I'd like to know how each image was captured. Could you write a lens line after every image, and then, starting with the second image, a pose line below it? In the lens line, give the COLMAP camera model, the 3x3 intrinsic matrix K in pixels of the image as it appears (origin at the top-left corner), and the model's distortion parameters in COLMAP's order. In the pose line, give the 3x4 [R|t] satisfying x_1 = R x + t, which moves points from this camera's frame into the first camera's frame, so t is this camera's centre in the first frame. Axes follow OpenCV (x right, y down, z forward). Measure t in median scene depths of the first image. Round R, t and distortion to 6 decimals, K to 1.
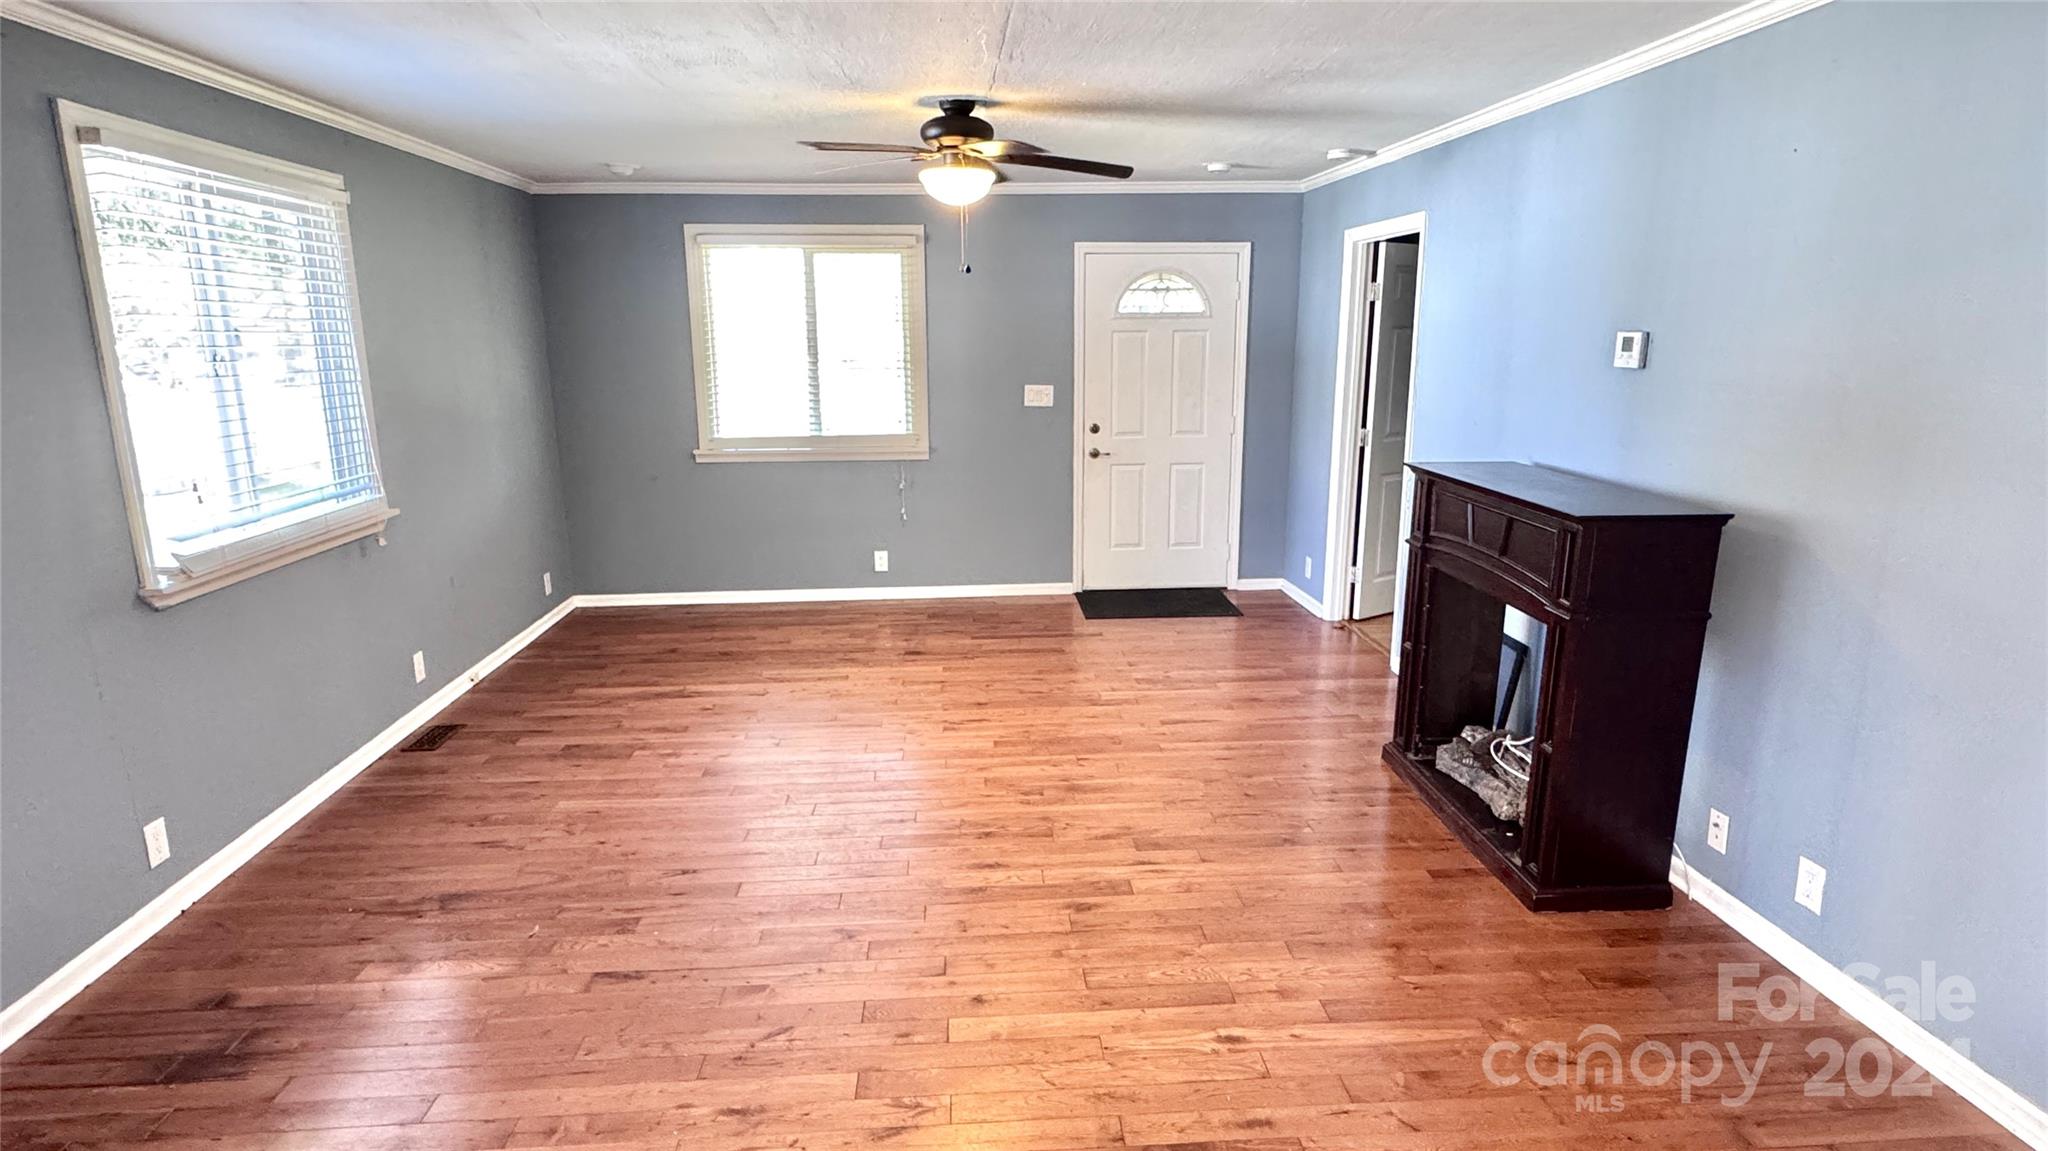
lens RADIAL K [[1068.6, 0, 1024.0], [0, 1068.6, 575.5], [0, 0, 1]] dist [-0.003100, -0.000919]
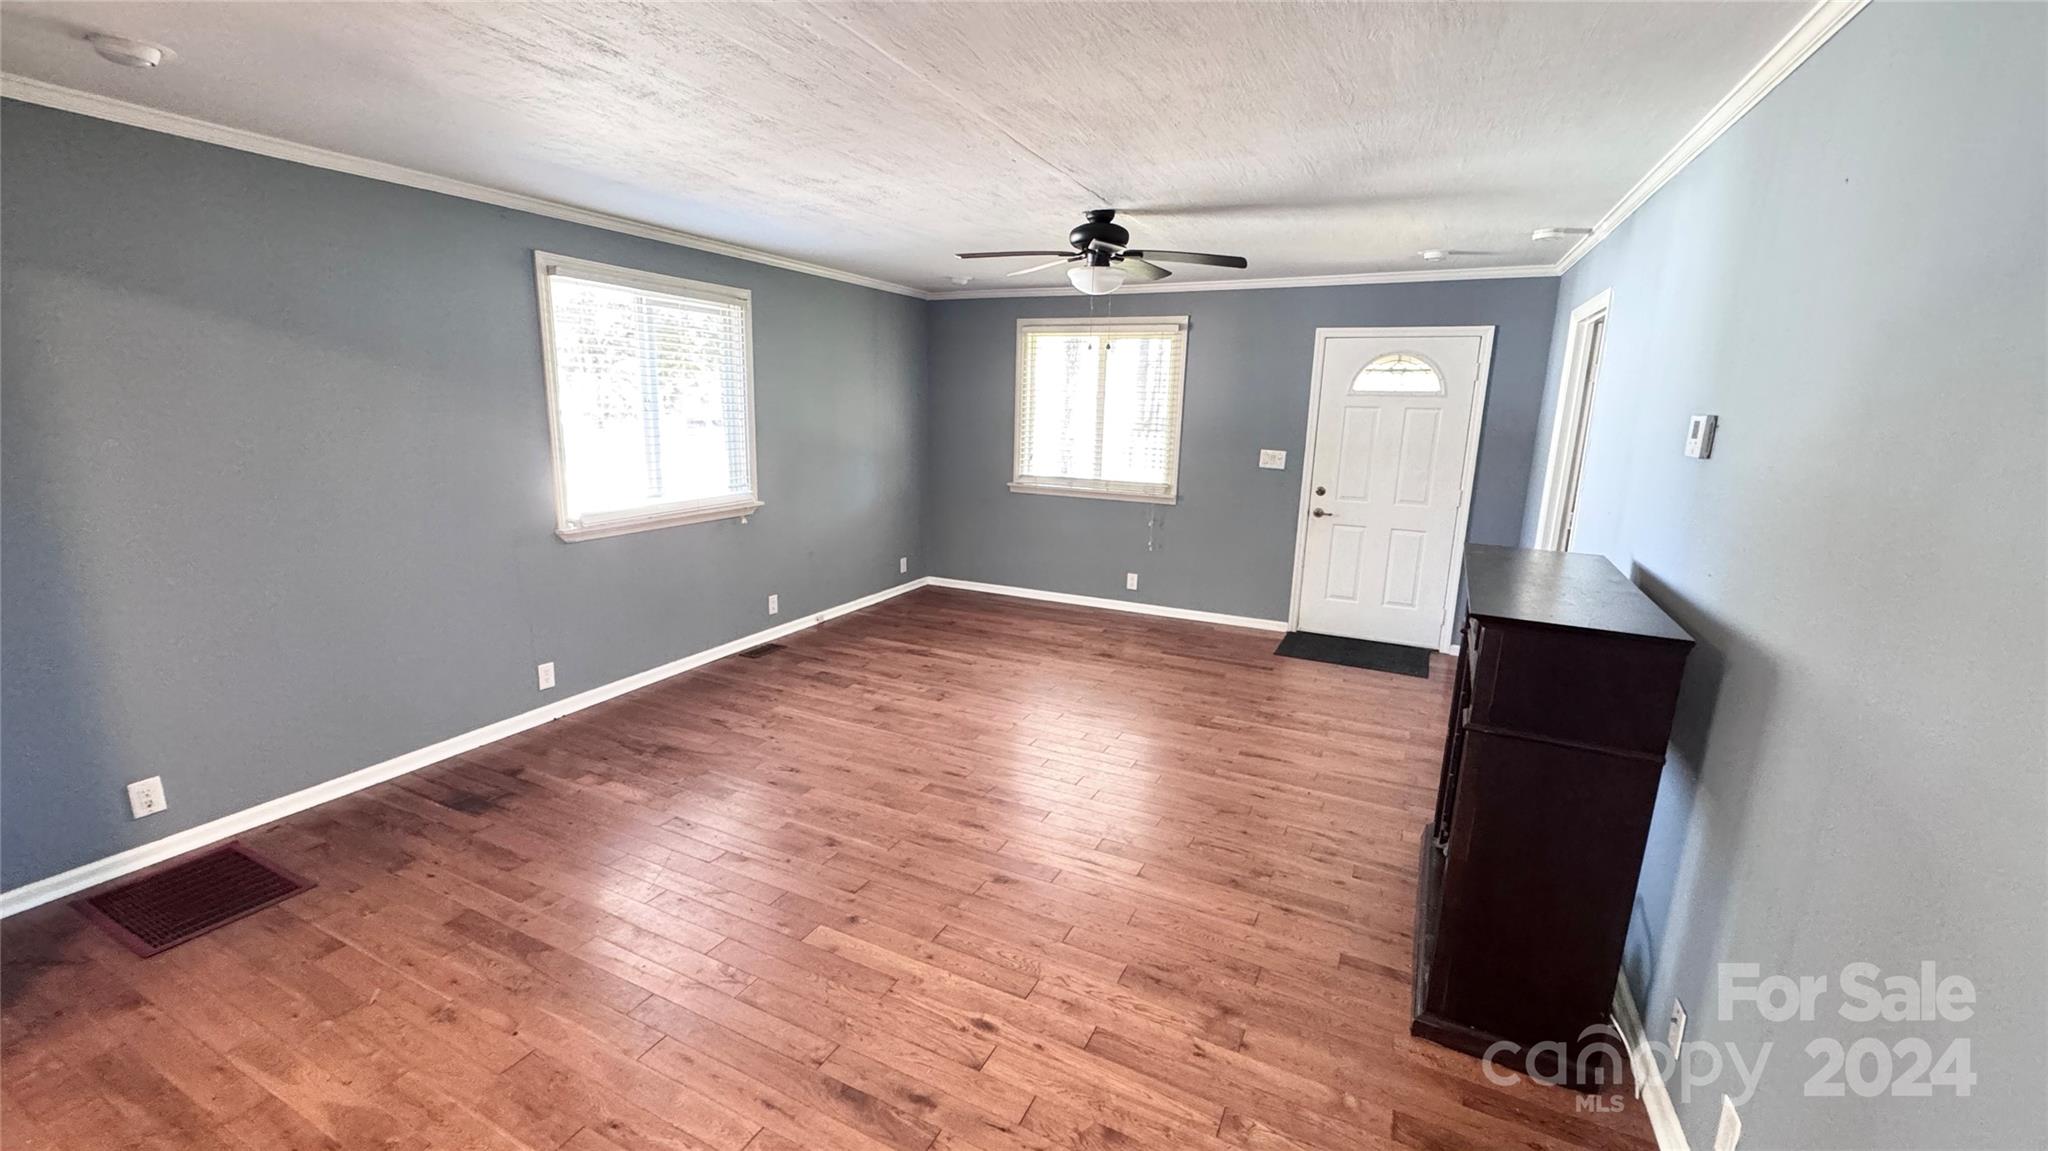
lens RADIAL K [[812.4, 0, 1024.0], [0, 812.4, 575.5], [0, 0, 1]] dist [-0.002215, 0.000054]
pose [[0.867542, 0.130815, -0.479853, 0.259715], [-0.139398, 0.990075, 0.017886, -0.023850], [0.477430, 0.051374, 0.877166, 0.113042]]
